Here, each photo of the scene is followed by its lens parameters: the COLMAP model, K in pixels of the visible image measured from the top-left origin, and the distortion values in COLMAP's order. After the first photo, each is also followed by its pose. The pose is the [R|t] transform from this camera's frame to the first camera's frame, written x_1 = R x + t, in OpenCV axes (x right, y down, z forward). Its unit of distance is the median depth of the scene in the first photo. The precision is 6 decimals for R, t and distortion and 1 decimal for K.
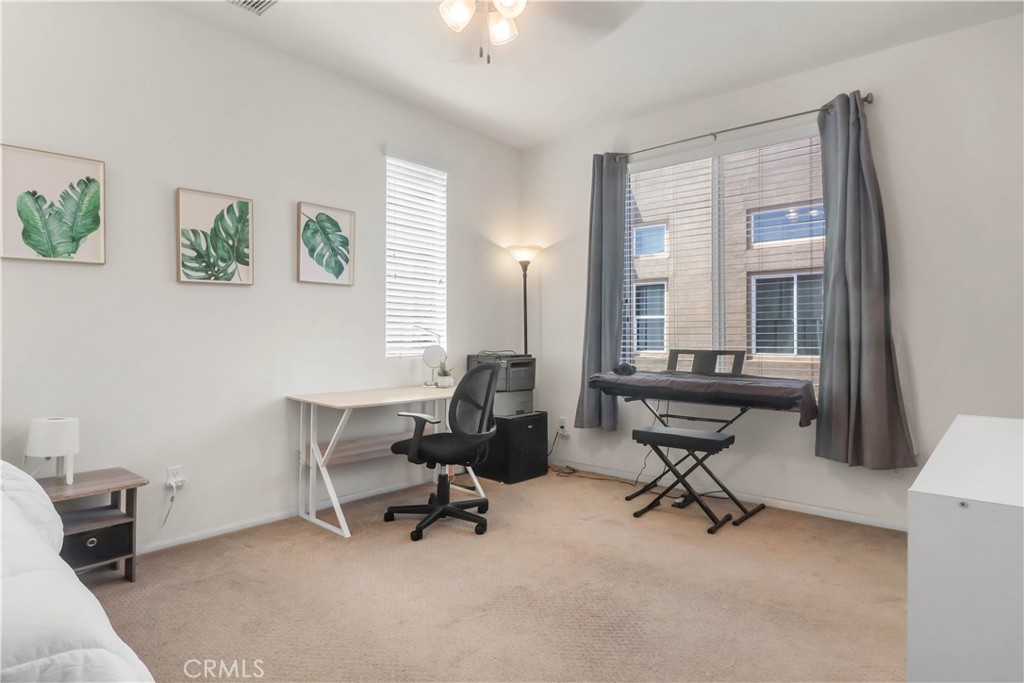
lens RADIAL K [[565.4, 0, 513.3], [0, 565.4, 333.9], [0, 0, 1]] dist [0.002199, -0.010871]
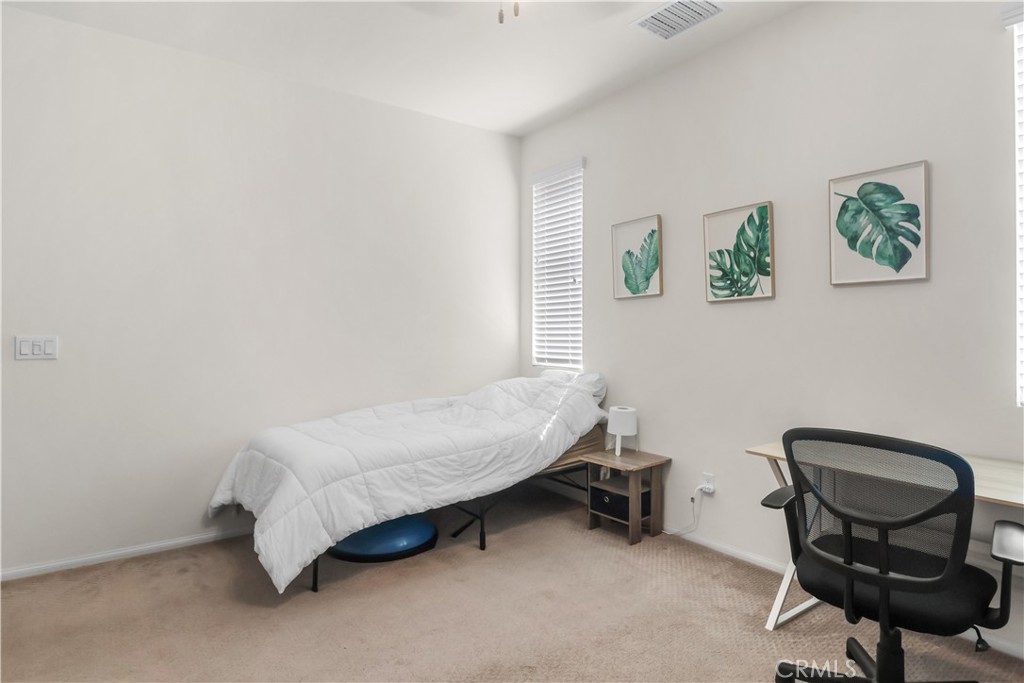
lens RADIAL K [[565.4, 0, 513.3], [0, 565.4, 333.9], [0, 0, 1]] dist [0.002199, -0.010871]
pose [[-0.241982, -0.002099, -0.970278, 0.508153], [-0.003186, 0.999994, -0.001368, -0.027256], [0.970275, 0.002760, -0.241988, 0.847089]]
